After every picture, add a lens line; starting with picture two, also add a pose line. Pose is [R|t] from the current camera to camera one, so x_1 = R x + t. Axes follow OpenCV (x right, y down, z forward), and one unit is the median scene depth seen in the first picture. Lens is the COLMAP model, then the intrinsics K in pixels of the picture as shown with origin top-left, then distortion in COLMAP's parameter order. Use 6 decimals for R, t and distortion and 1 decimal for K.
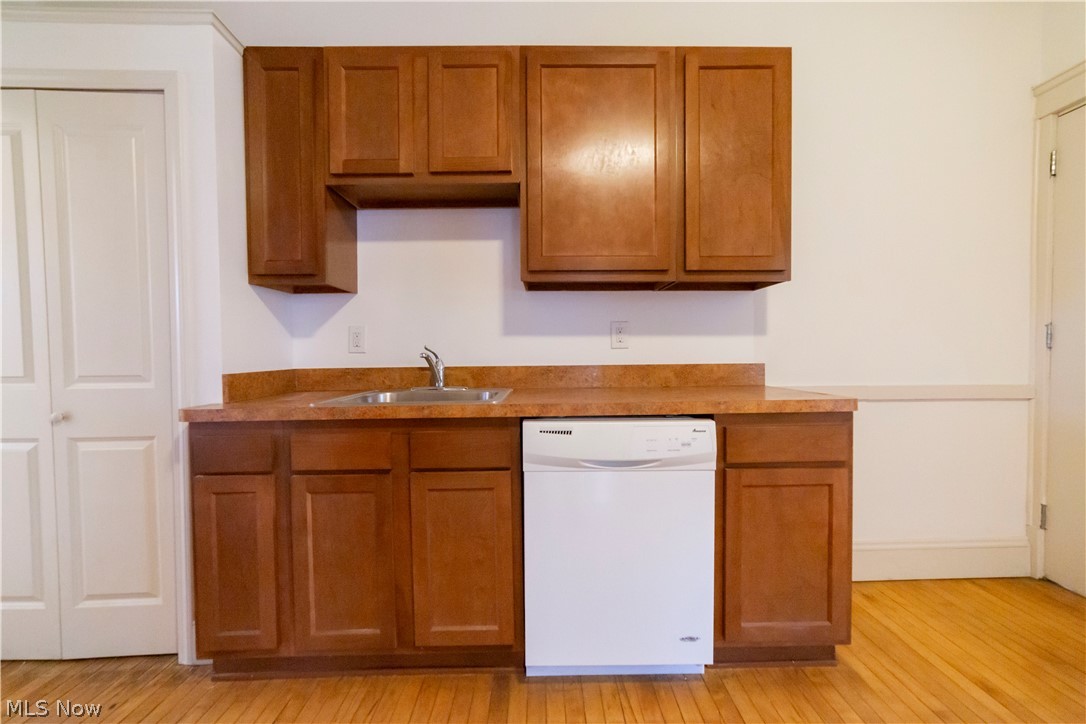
lens RADIAL K [[421.2, 0, 548.8], [0, 421.2, 362.3], [0, 0, 1]] dist [-0.008712, 0.000369]
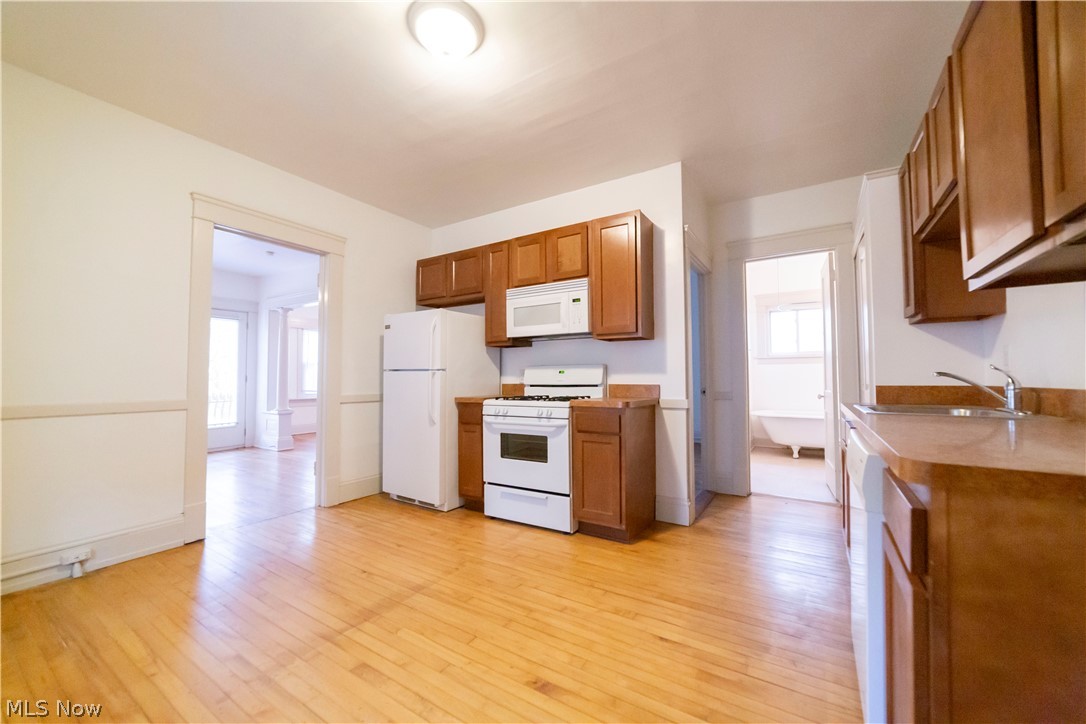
lens RADIAL K [[421.2, 0, 548.8], [0, 421.2, 362.3], [0, 0, 1]] dist [-0.008712, 0.000369]
pose [[-0.552351, -0.023829, -0.833271, 1.328726], [-0.014066, 0.999715, -0.019265, -0.014160], [0.833493, 0.001080, -0.552529, 0.879558]]
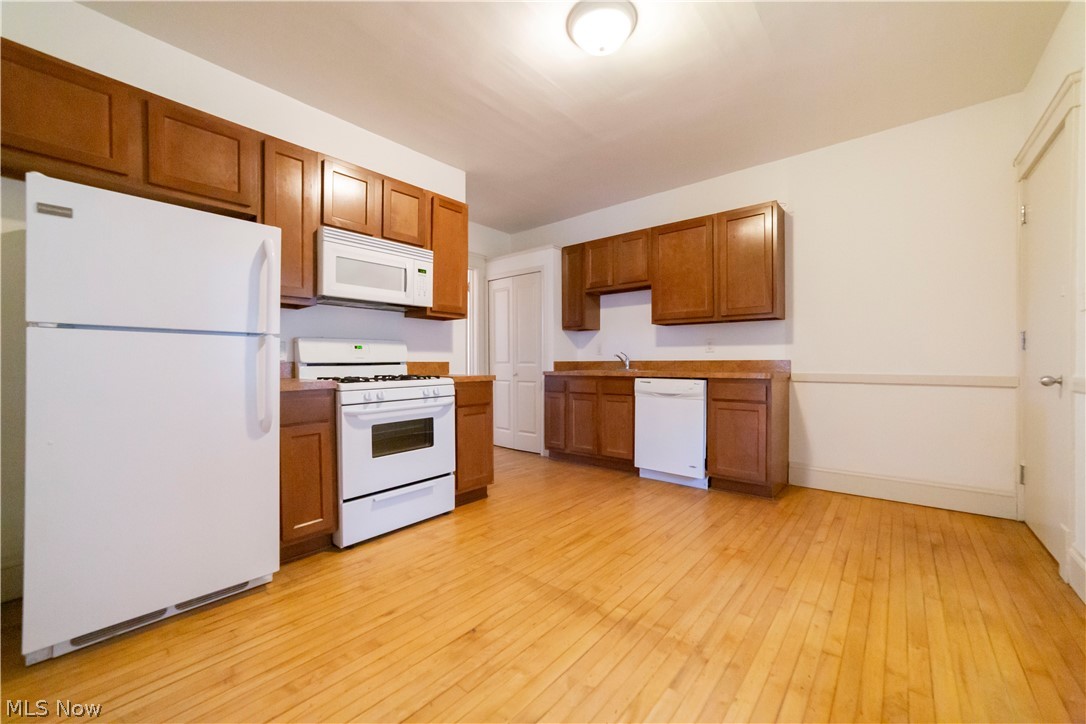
lens RADIAL K [[421.2, 0, 548.8], [0, 421.2, 362.3], [0, 0, 1]] dist [-0.008712, 0.000369]
pose [[0.757548, 0.007133, -0.652741, 1.223881], [-0.020017, 0.999724, -0.012307, 0.075143], [0.652473, 0.022389, 0.757481, -1.376151]]
